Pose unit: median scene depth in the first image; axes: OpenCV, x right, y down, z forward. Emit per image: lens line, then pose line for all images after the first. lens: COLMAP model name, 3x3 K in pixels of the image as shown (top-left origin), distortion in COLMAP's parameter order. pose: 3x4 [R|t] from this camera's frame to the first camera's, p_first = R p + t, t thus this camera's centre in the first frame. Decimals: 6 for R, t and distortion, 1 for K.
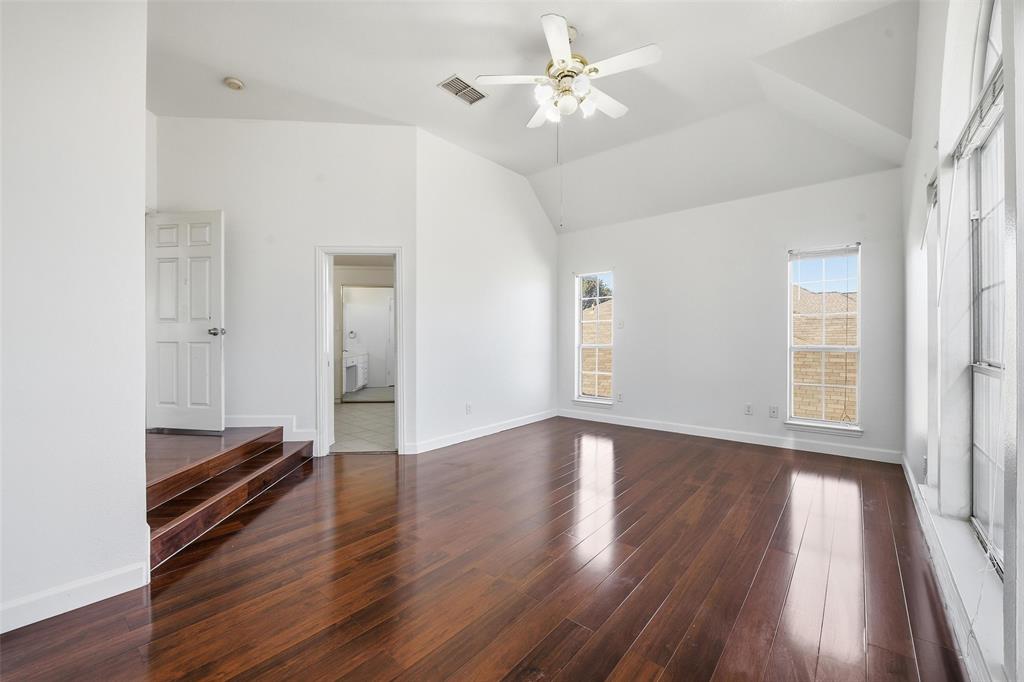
lens RADIAL K [[412.3, 0, 515.8], [0, 412.3, 344.0], [0, 0, 1]] dist [-0.002071, -0.000287]
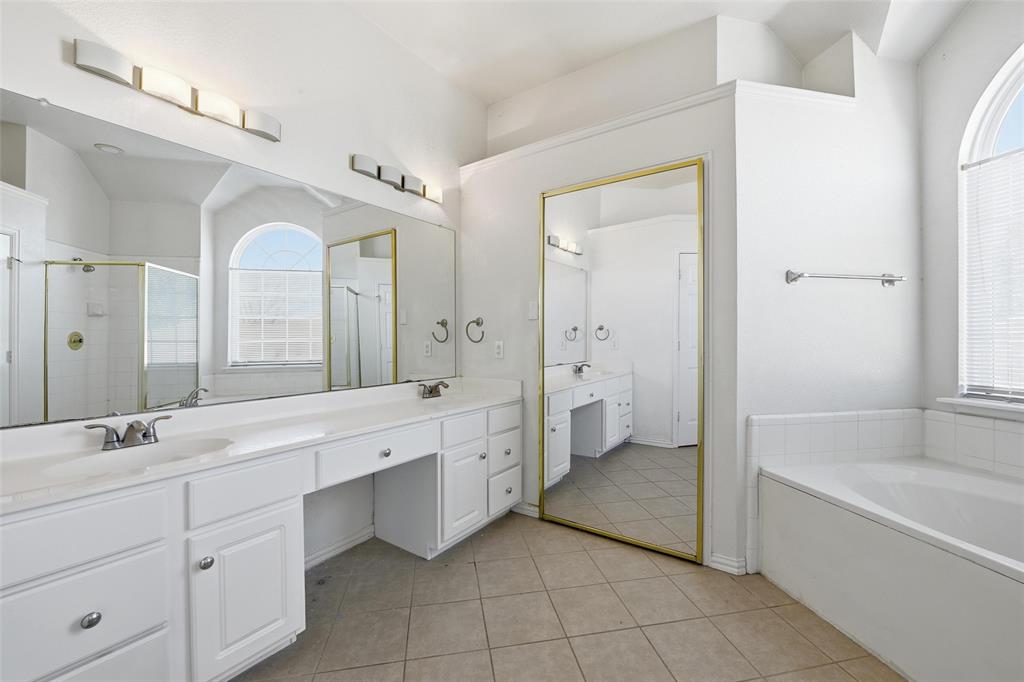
lens RADIAL K [[412.3, 0, 514.2], [0, 412.3, 346.9], [0, 0, 1]] dist [-0.002071, -0.000287]
pose [[0.775343, -0.006323, -0.631508, -0.178833], [0.004276, 0.999980, -0.004762, -0.004044], [0.631525, 0.000992, 0.775355, 0.591302]]
